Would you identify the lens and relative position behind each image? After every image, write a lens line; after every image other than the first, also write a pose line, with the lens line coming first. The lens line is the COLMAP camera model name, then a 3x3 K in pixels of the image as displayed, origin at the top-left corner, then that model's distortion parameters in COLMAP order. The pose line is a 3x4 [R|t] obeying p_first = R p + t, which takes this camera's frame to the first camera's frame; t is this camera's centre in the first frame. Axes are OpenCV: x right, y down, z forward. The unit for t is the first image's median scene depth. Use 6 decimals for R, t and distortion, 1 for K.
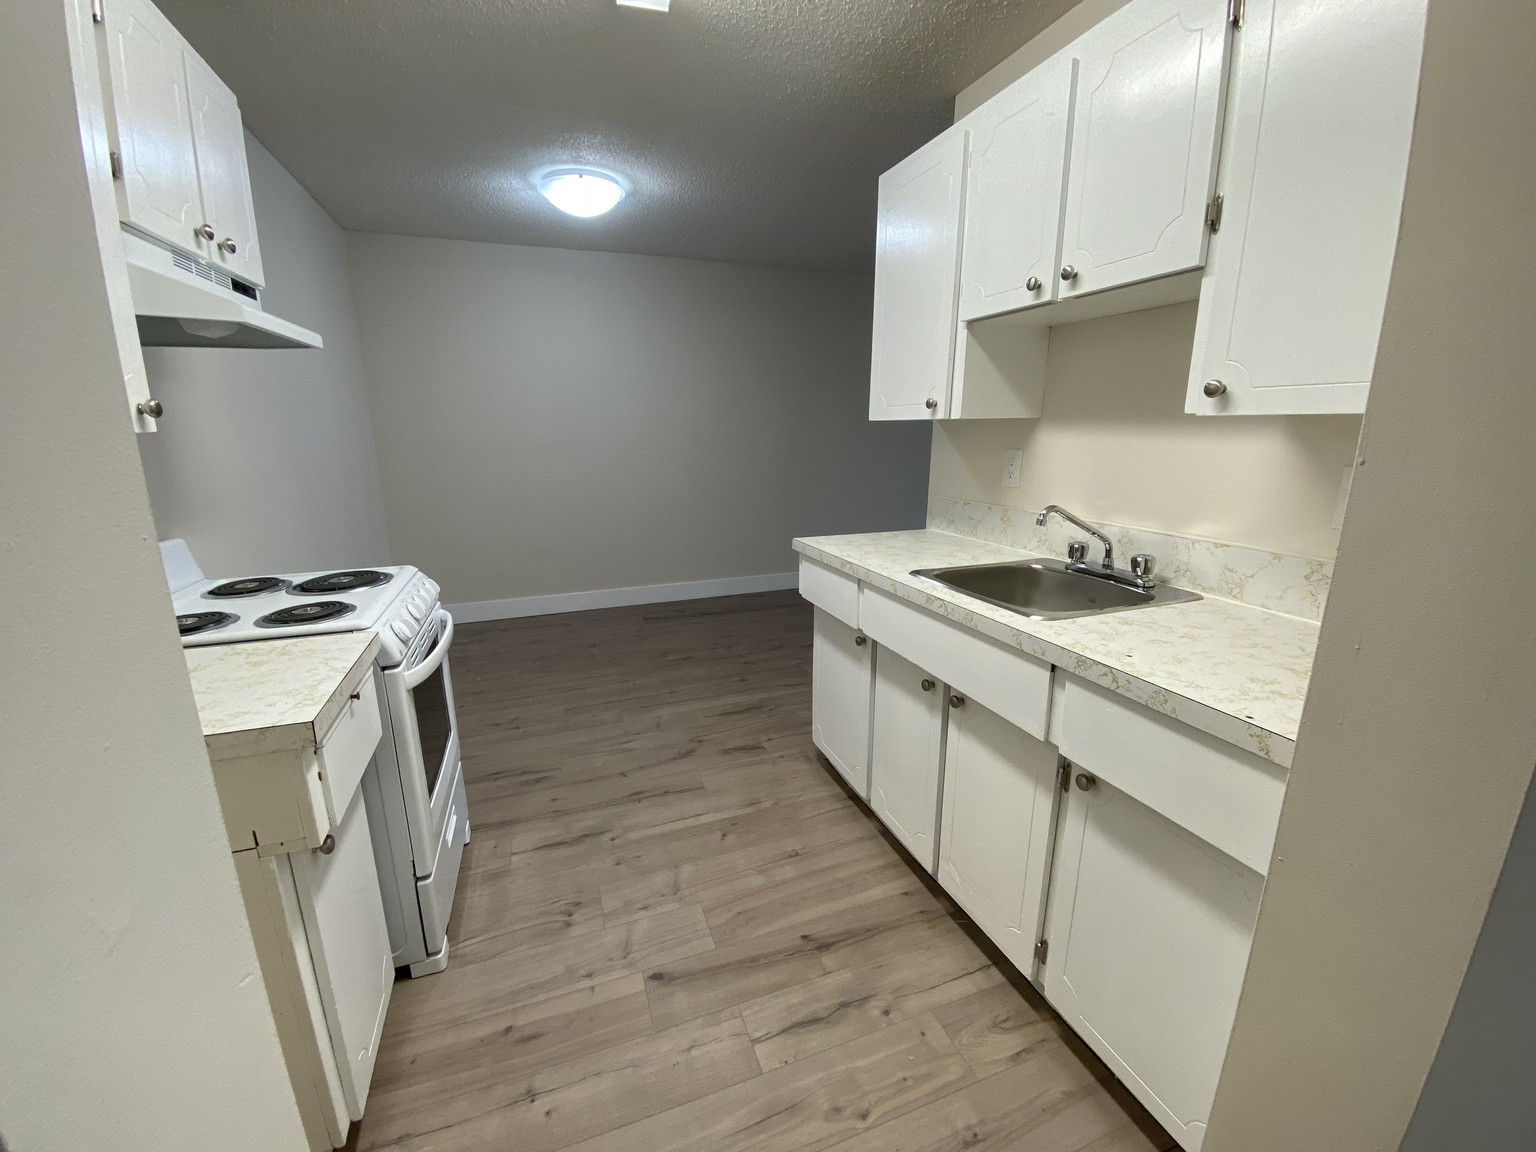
lens RADIAL K [[637.1, 0, 768.0], [0, 637.1, 576.0], [0, 0, 1]] dist [0.024946, -0.020618]
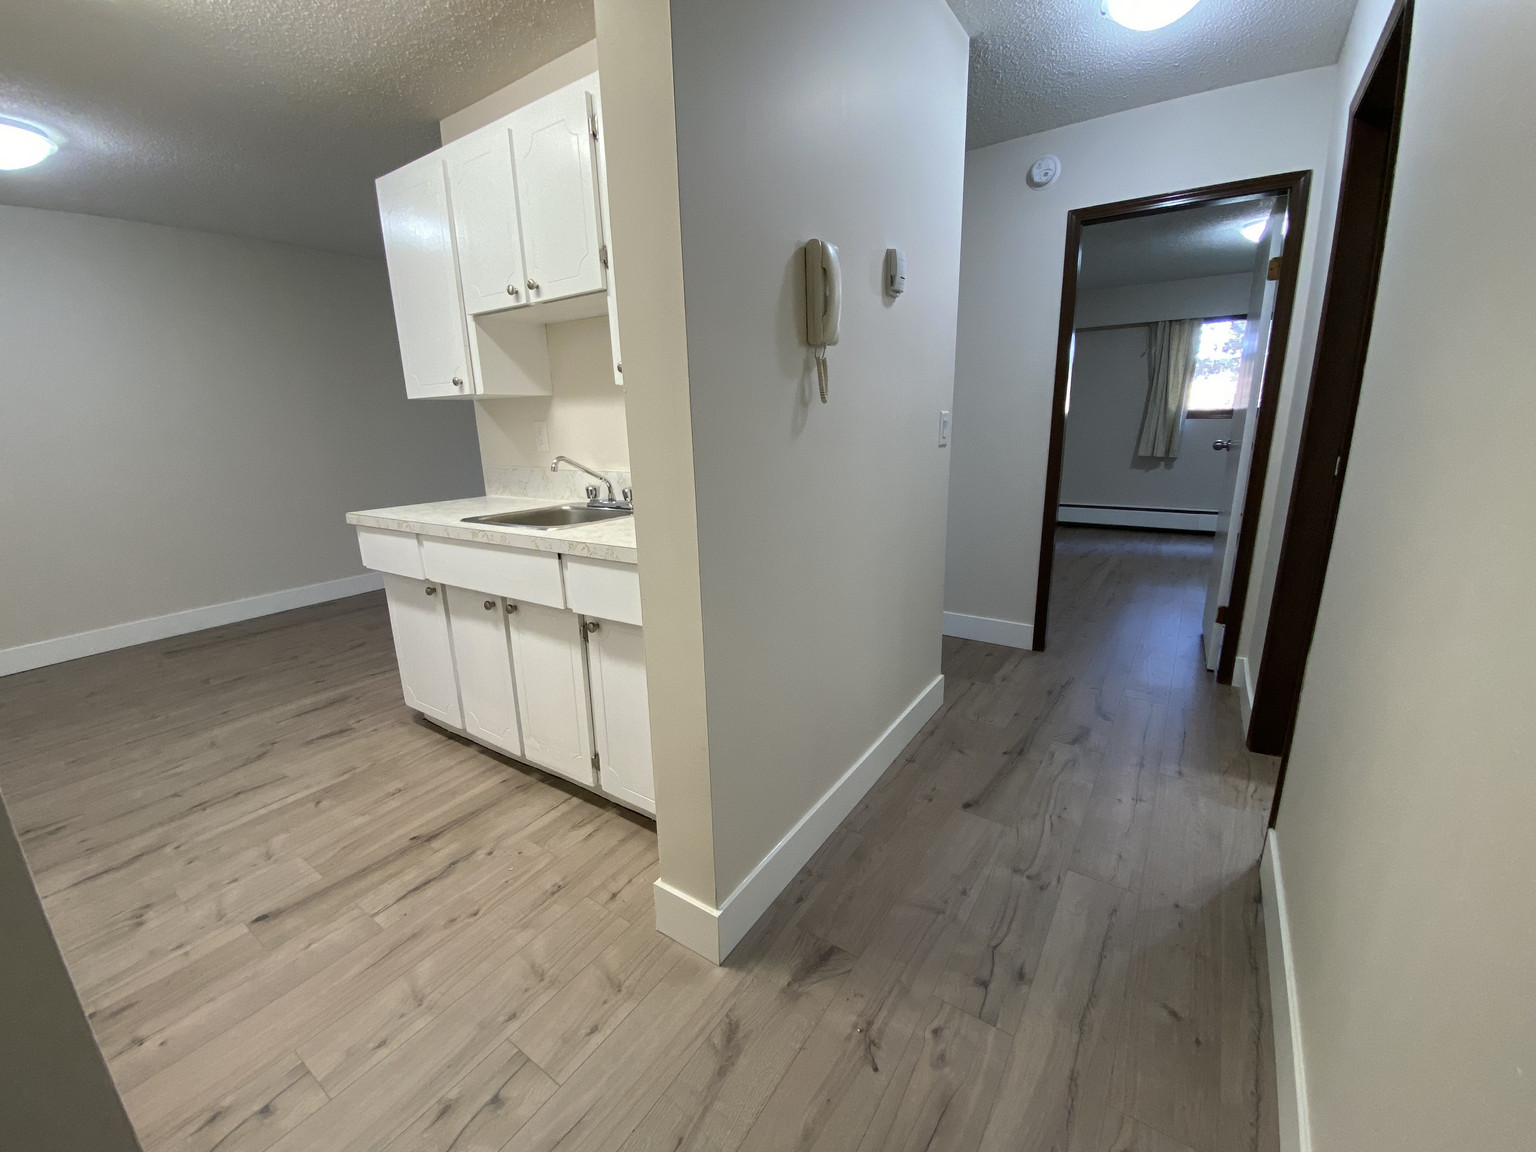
lens RADIAL K [[637.1, 0, 768.0], [0, 637.1, 576.0], [0, 0, 1]] dist [0.024946, -0.020618]
pose [[0.822008, -0.154832, 0.548024, 0.018925], [0.154451, 0.986875, 0.047151, 0.123731], [-0.548131, 0.045885, 0.835133, -0.308998]]
